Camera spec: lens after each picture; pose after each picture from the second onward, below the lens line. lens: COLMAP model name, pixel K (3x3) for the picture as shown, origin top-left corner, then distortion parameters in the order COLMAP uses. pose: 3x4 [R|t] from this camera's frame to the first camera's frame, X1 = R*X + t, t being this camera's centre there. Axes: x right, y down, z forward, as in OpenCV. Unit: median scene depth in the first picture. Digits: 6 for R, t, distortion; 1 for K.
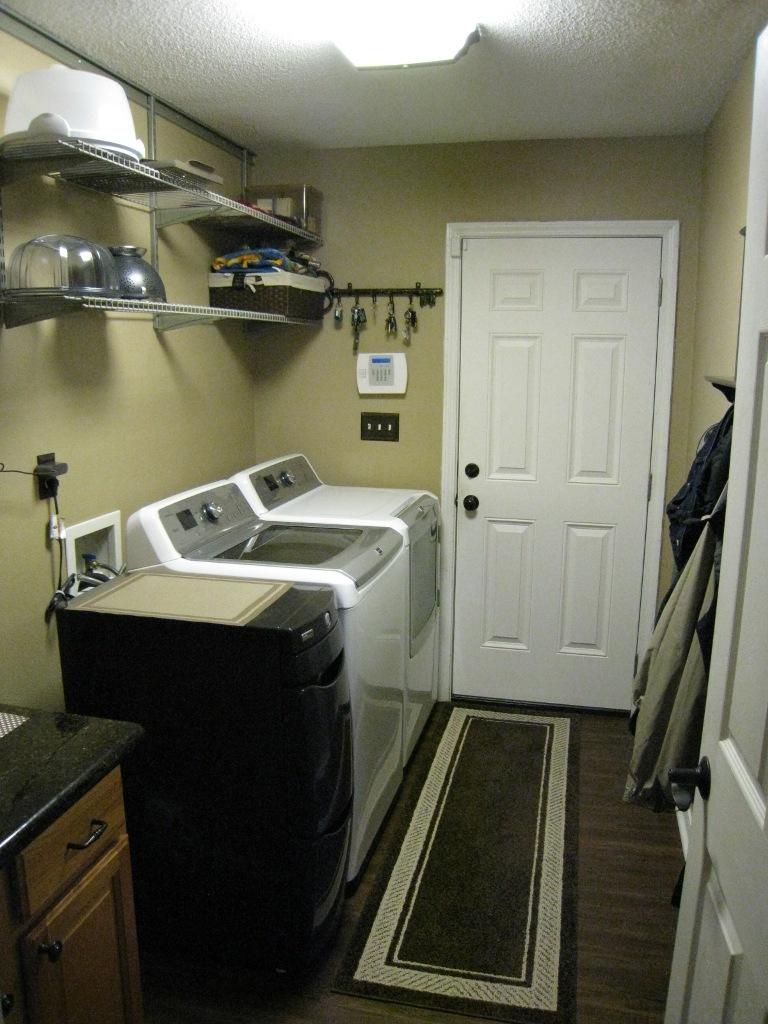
lens RADIAL K [[841.7, 0, 385.0], [0, 841.7, 513.1], [0, 0, 1]] dist [-0.159545, 0.088960]
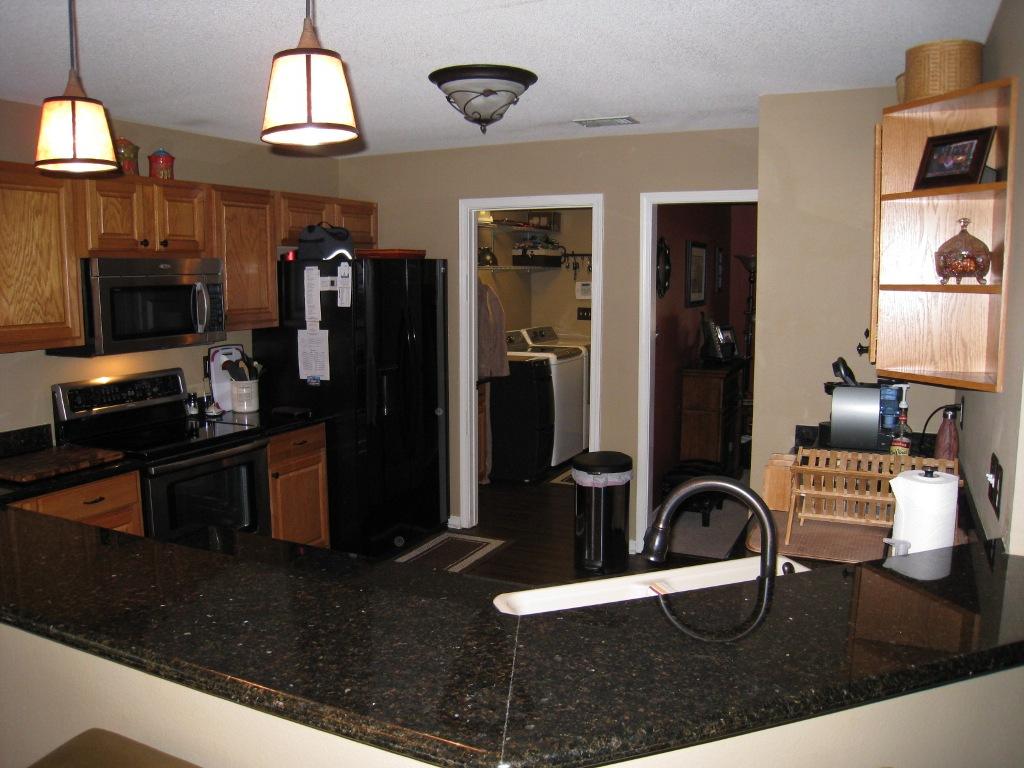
lens RADIAL K [[841.7, 0, 510.6], [0, 841.7, 383.4], [0, 0, 1]] dist [-0.159545, 0.088960]
pose [[0.980052, 0.020755, -0.197657, 0.285959], [-0.030817, 0.998373, -0.047967, 0.230600], [0.196340, 0.053102, 0.979097, -1.437382]]
